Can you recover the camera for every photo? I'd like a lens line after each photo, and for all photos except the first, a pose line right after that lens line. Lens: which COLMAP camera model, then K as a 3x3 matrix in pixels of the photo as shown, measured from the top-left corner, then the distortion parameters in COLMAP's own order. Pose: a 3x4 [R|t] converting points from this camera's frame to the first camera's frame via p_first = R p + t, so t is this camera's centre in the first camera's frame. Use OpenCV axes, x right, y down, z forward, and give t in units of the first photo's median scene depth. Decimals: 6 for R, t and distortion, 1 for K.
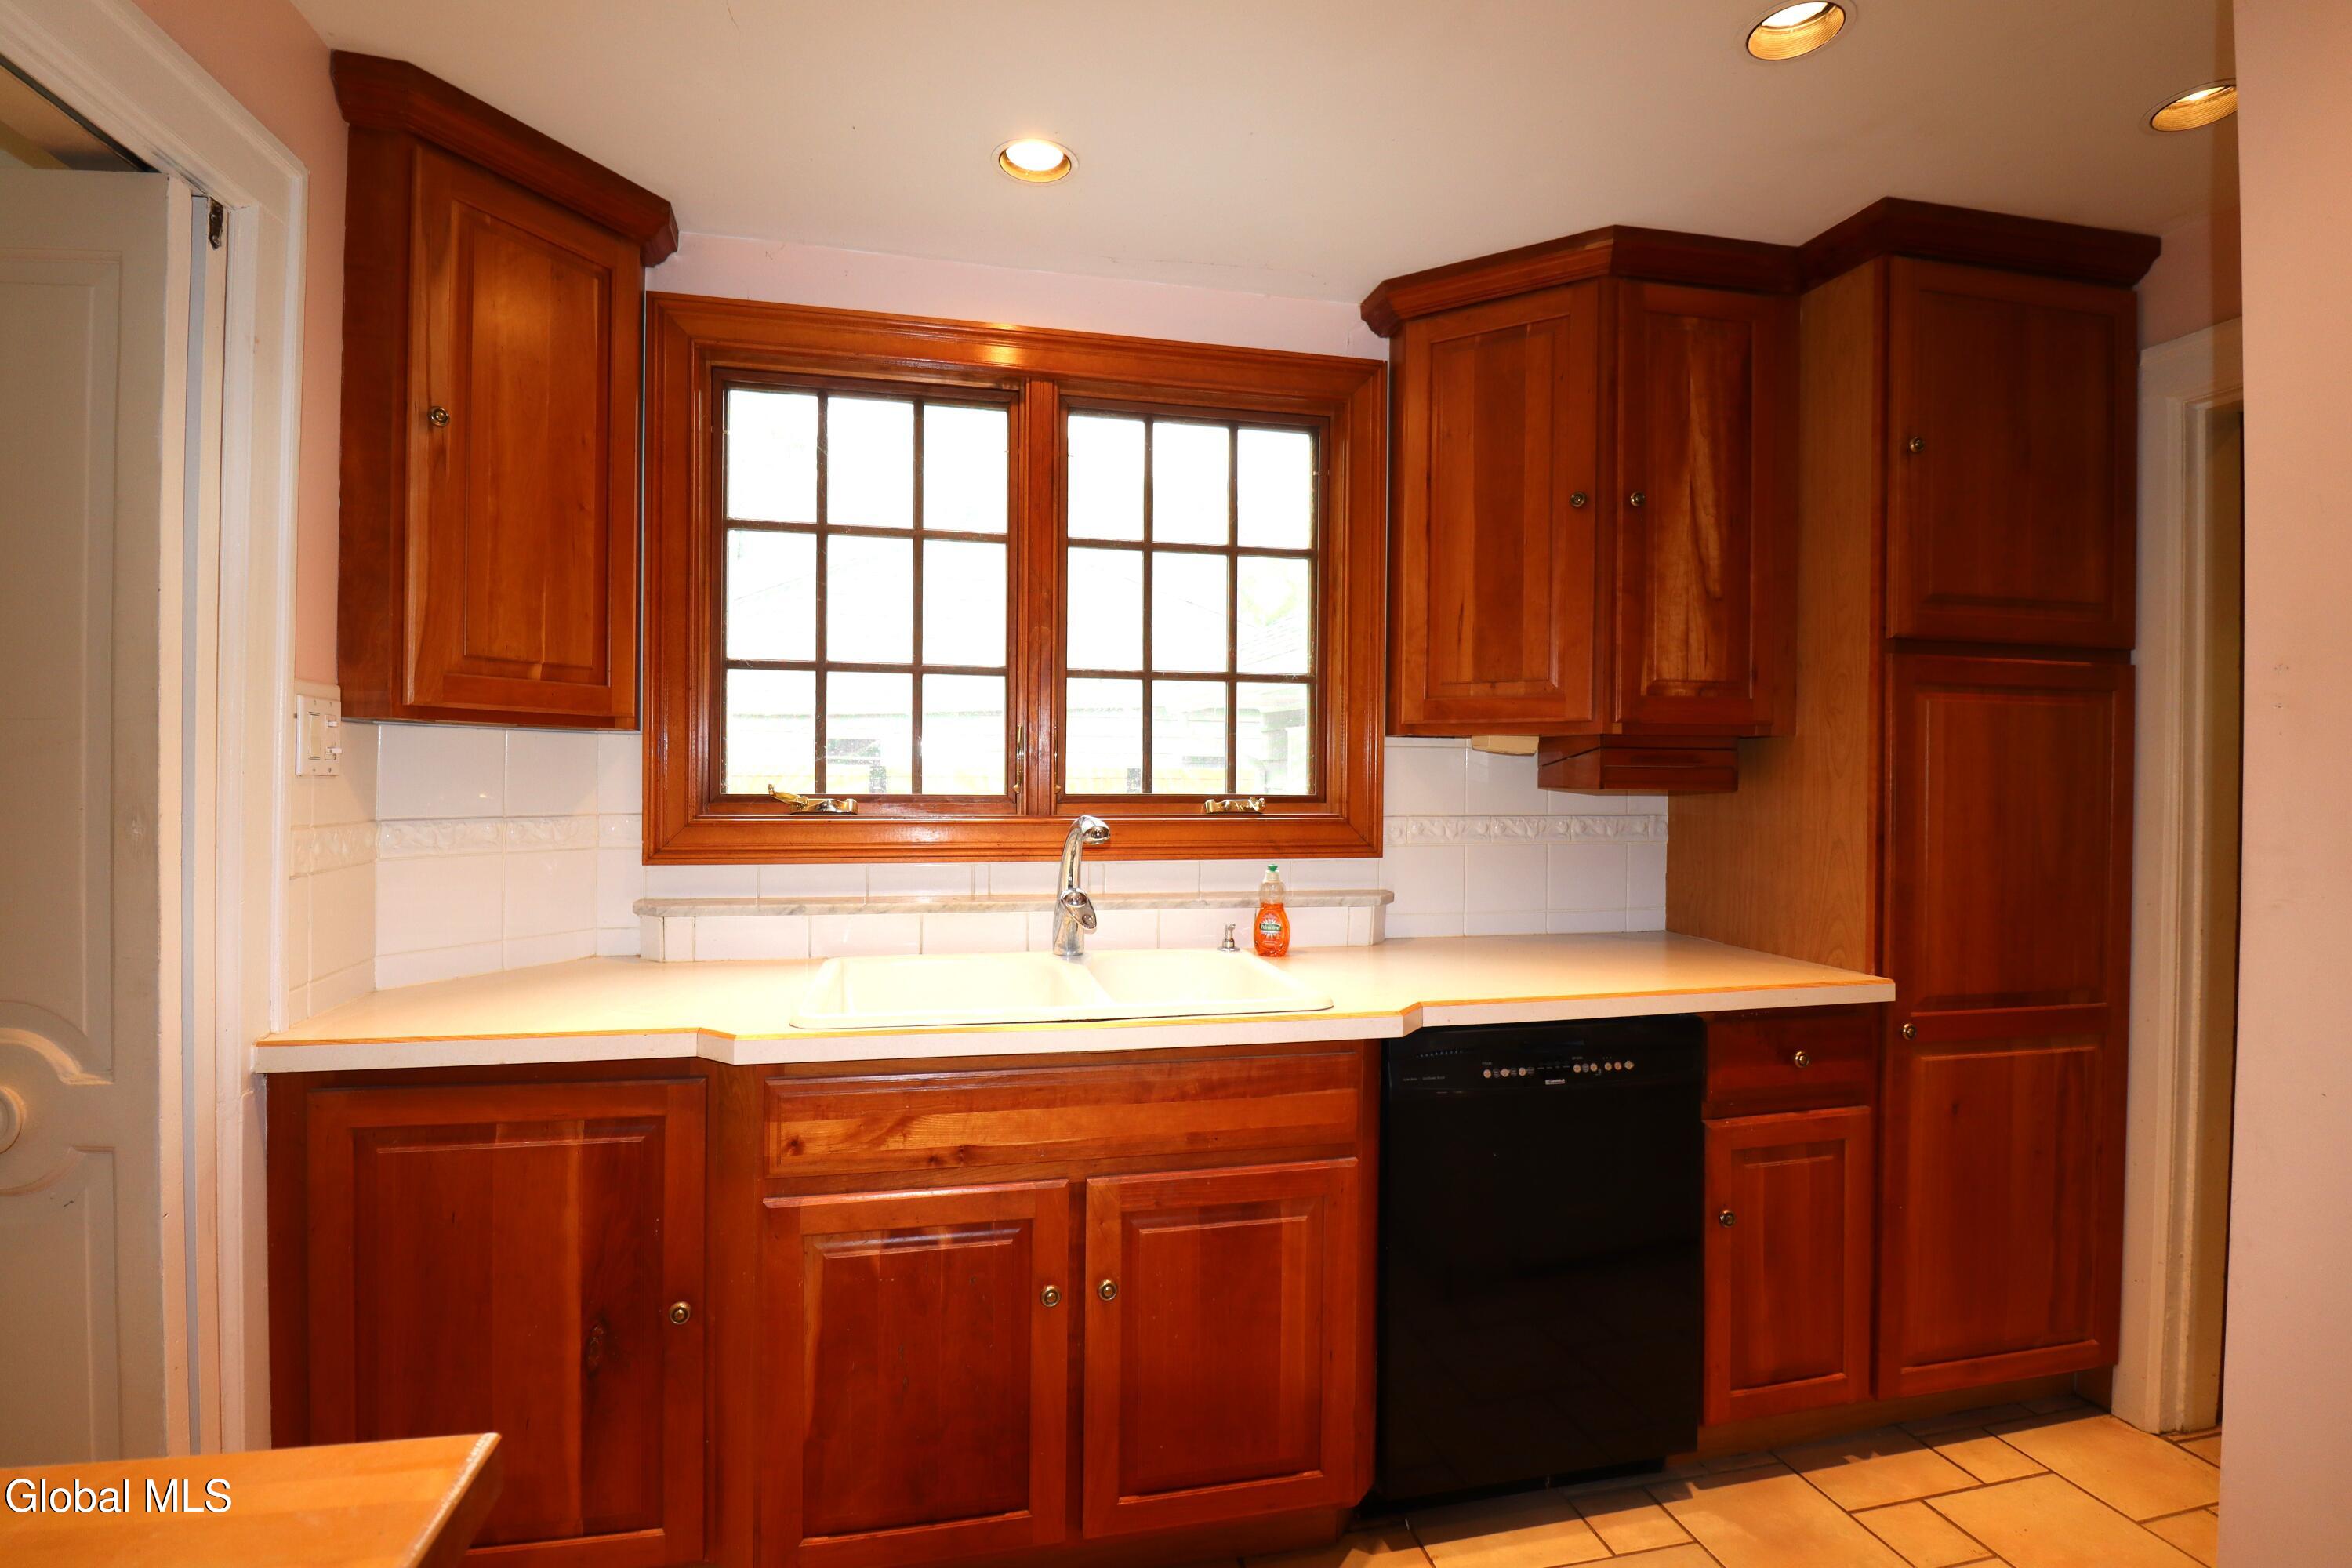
lens RADIAL K [[1095.5, 0, 1176.0], [0, 1095.5, 784.0], [0, 0, 1]] dist [0.000366, -0.013342]
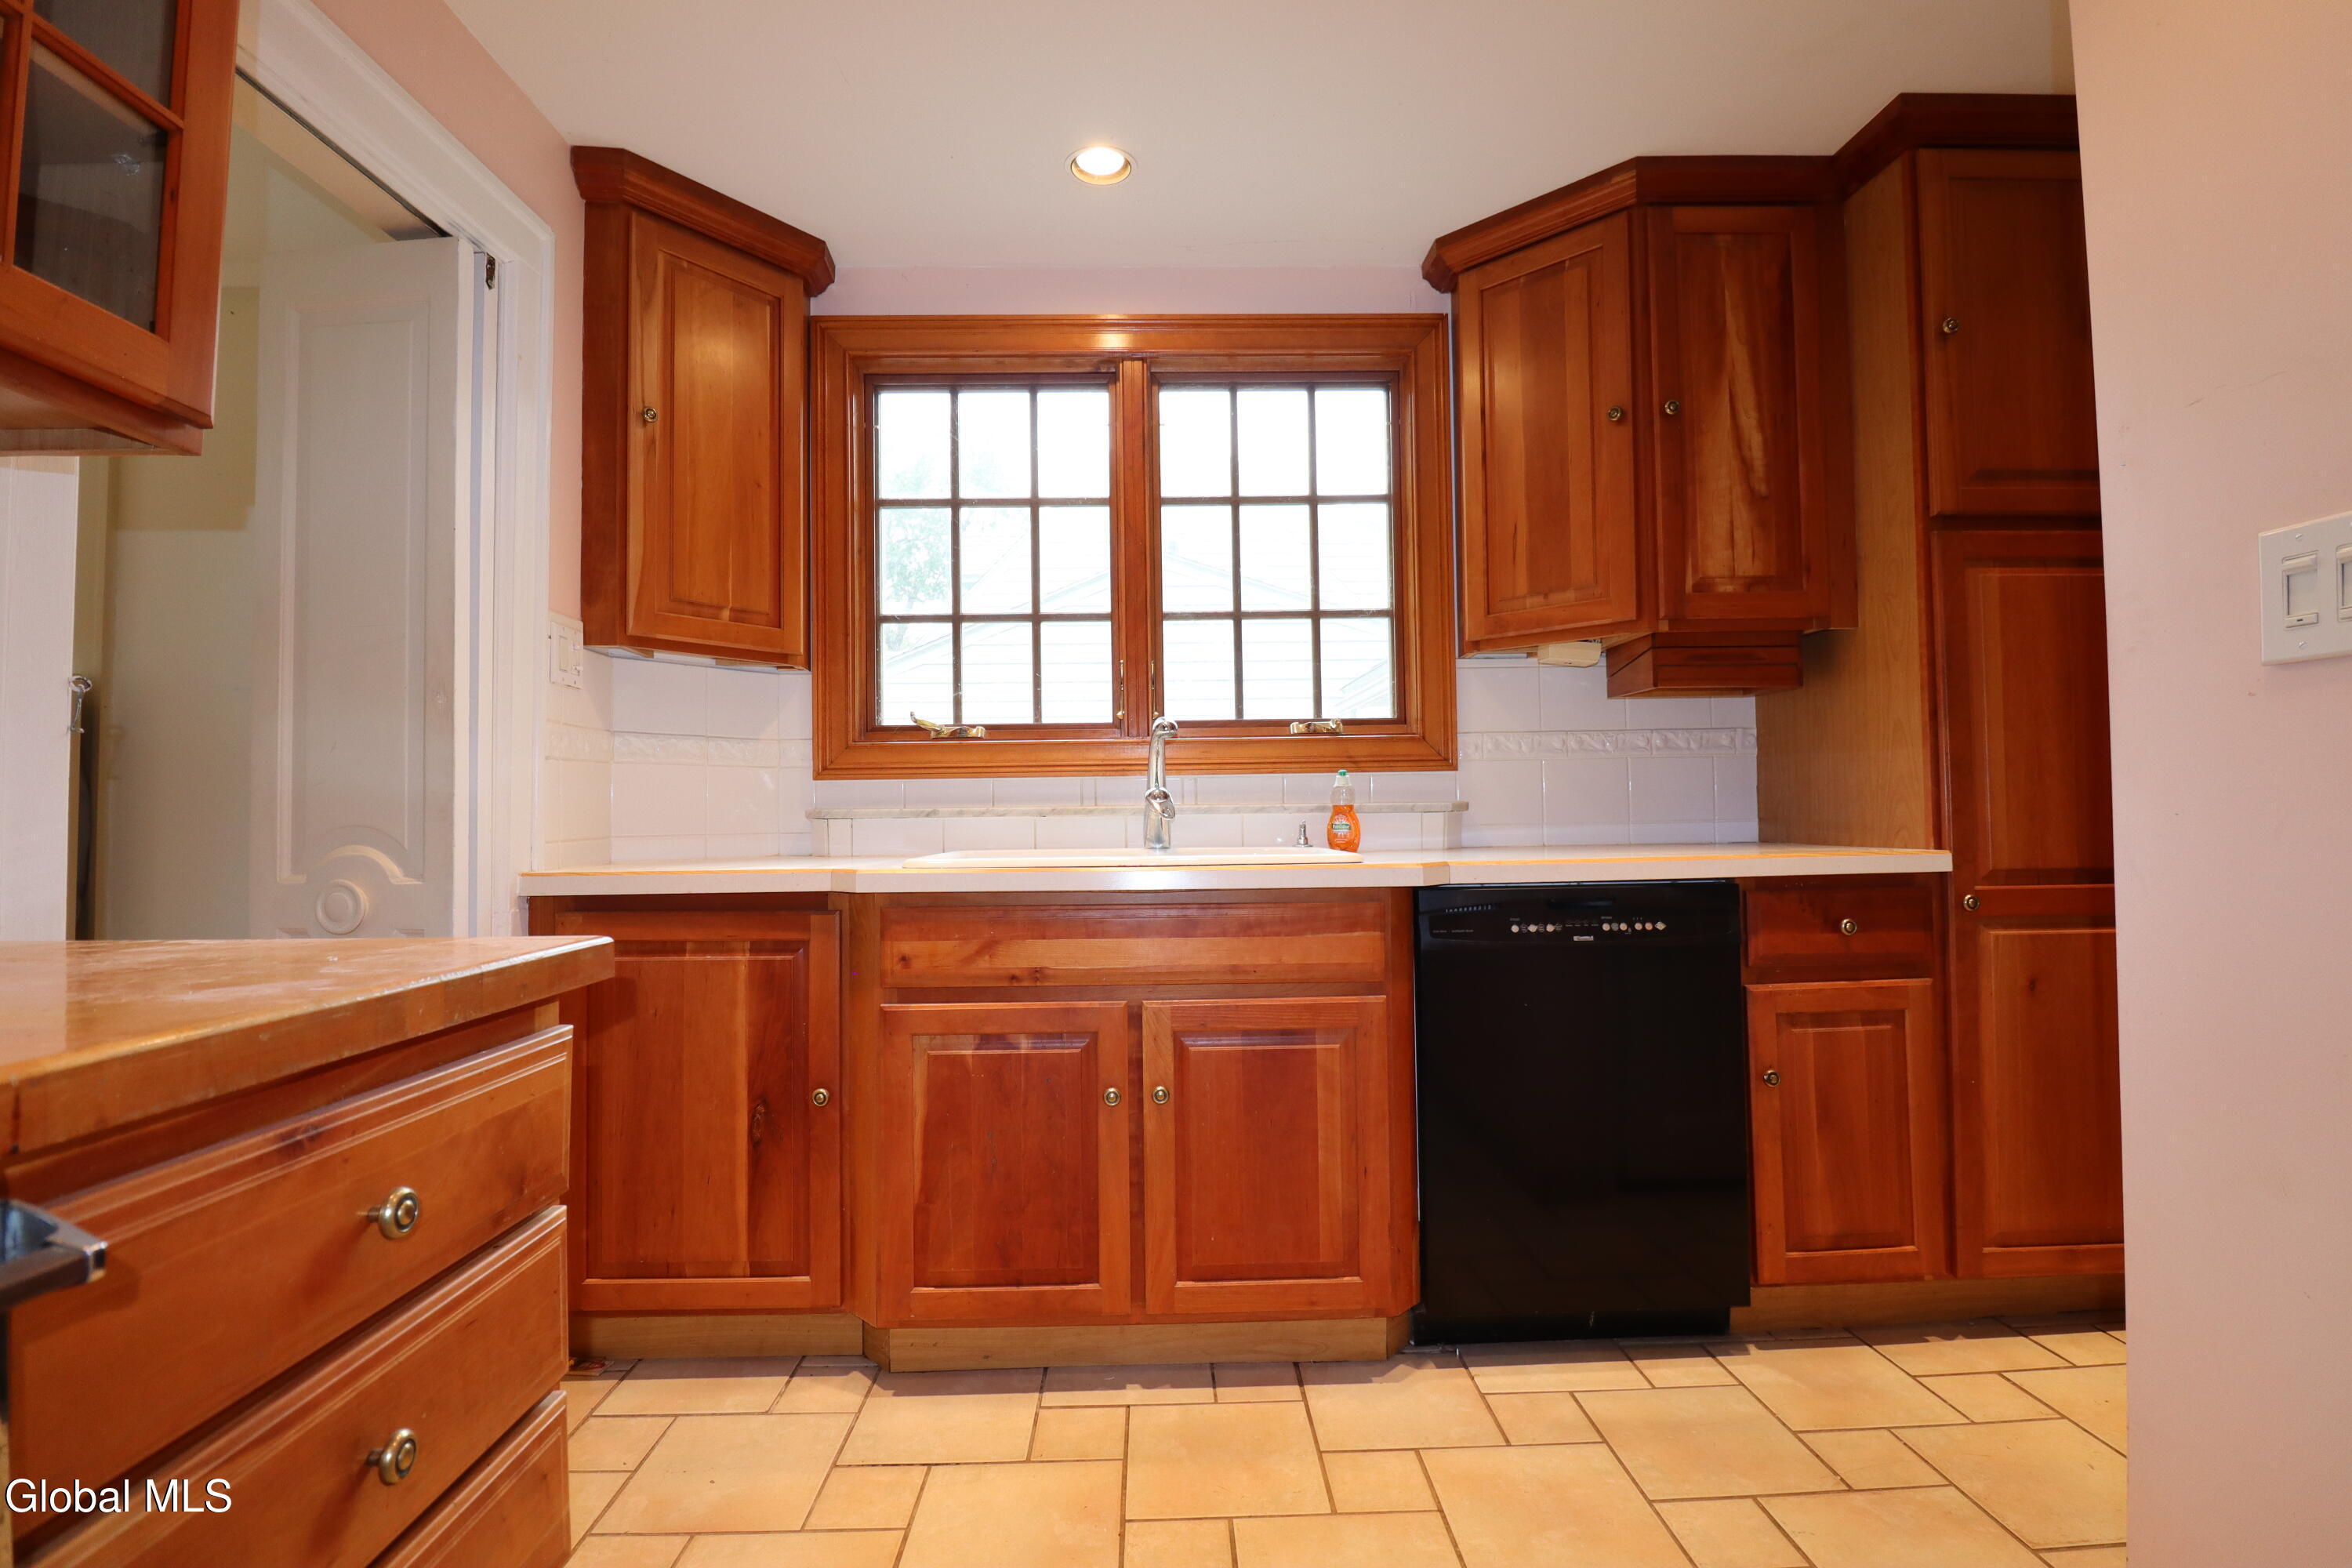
lens RADIAL K [[1095.5, 0, 1176.0], [0, 1095.5, 784.0], [0, 0, 1]] dist [0.000366, -0.013342]
pose [[0.981279, -0.027889, -0.190560, 0.149607], [0.021493, 0.999137, -0.035549, 0.138005], [0.191387, 0.030788, 0.981032, -0.125271]]
